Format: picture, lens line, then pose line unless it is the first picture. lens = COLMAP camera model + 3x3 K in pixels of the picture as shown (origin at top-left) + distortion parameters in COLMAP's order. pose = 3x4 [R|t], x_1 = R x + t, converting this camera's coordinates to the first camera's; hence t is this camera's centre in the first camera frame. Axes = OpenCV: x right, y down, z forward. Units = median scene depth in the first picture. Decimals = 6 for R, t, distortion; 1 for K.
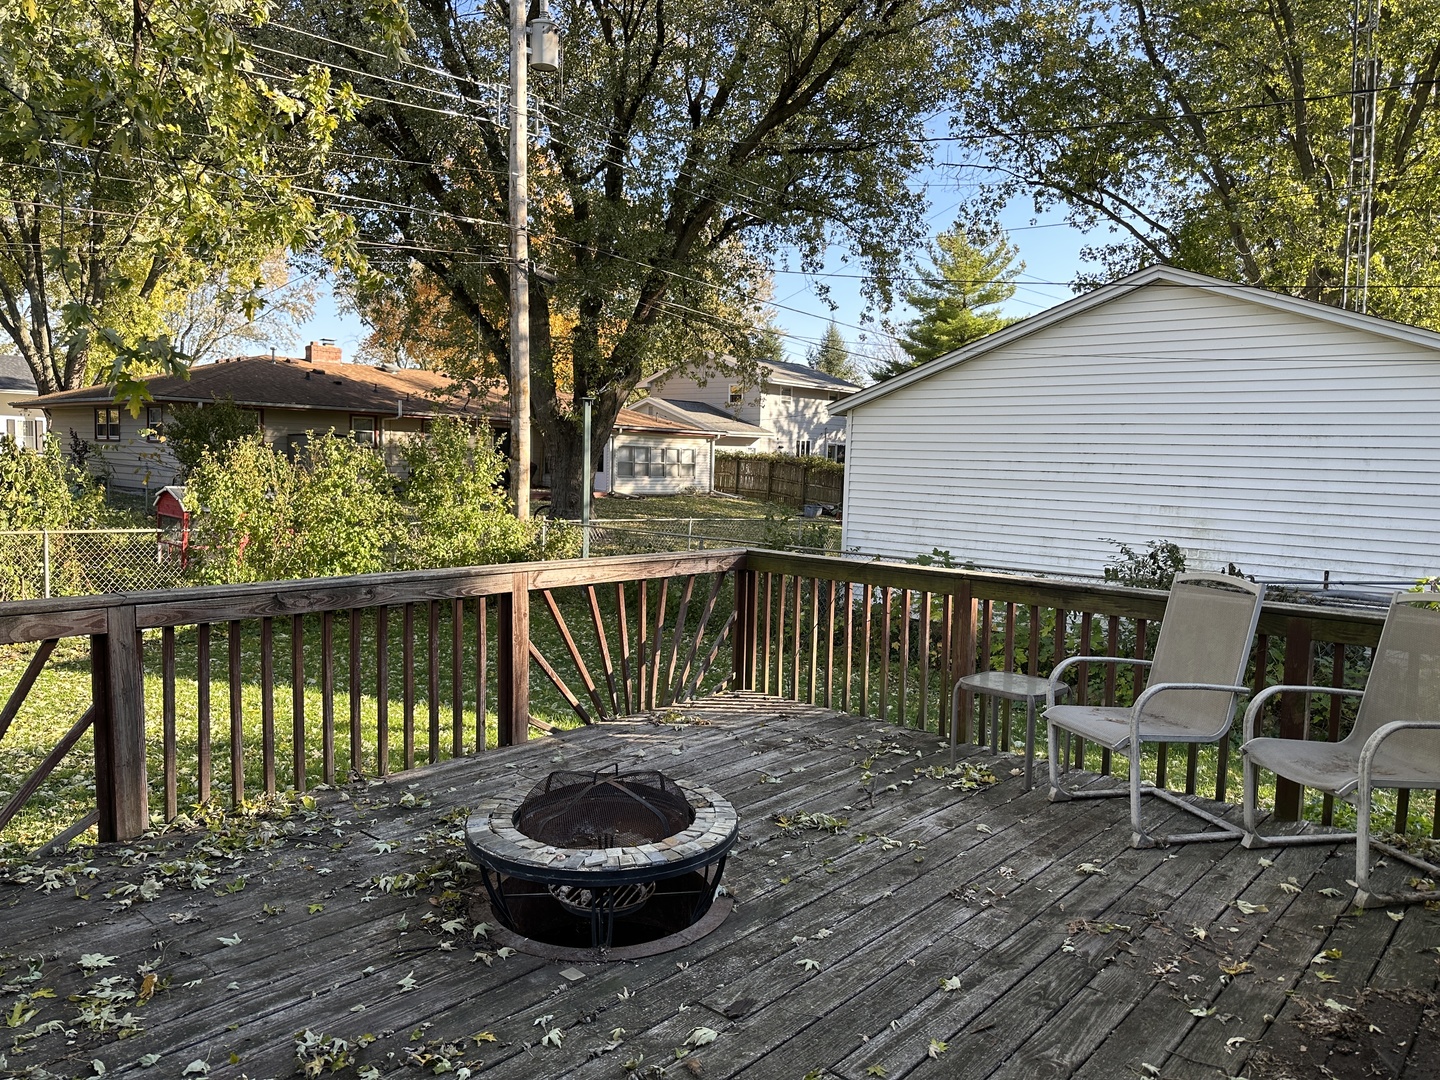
lens RADIAL K [[1014.3, 0, 720.0], [0, 1014.3, 540.0], [0, 0, 1]] dist [0.071541, -0.104787]
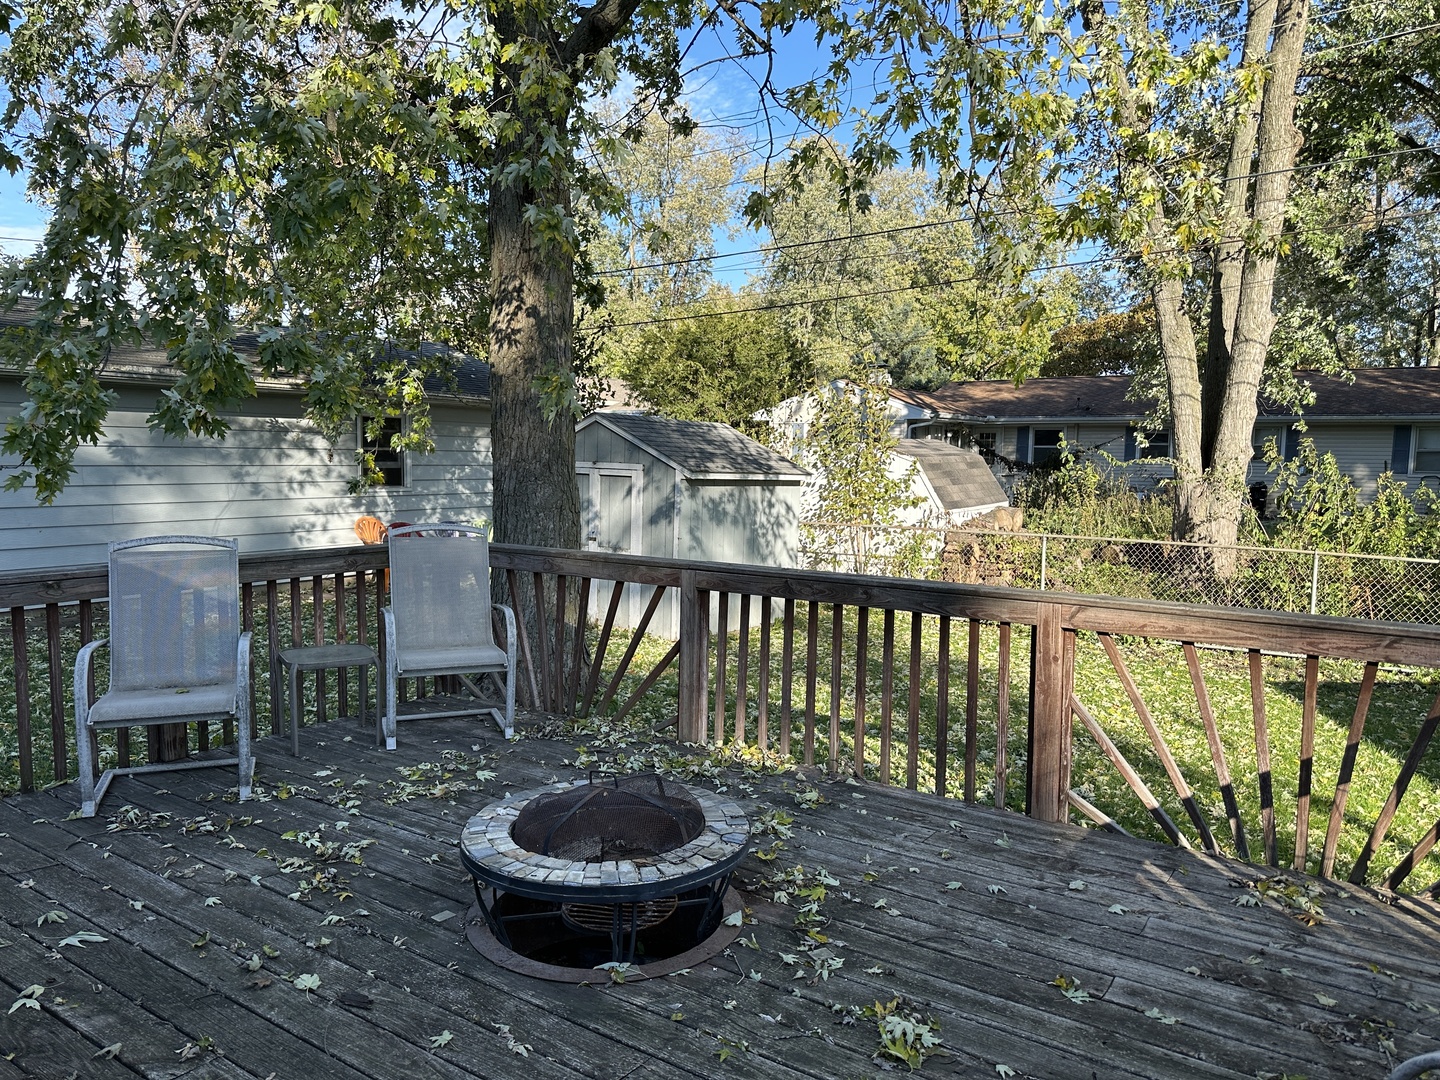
lens RADIAL K [[1014.3, 0, 720.0], [0, 1014.3, 540.0], [0, 0, 1]] dist [0.071541, -0.104787]
pose [[0.136094, 0.069979, -0.988221, 0.524759], [-0.095638, 0.993771, 0.057201, -0.035211], [0.986069, 0.086727, 0.141939, 0.610345]]
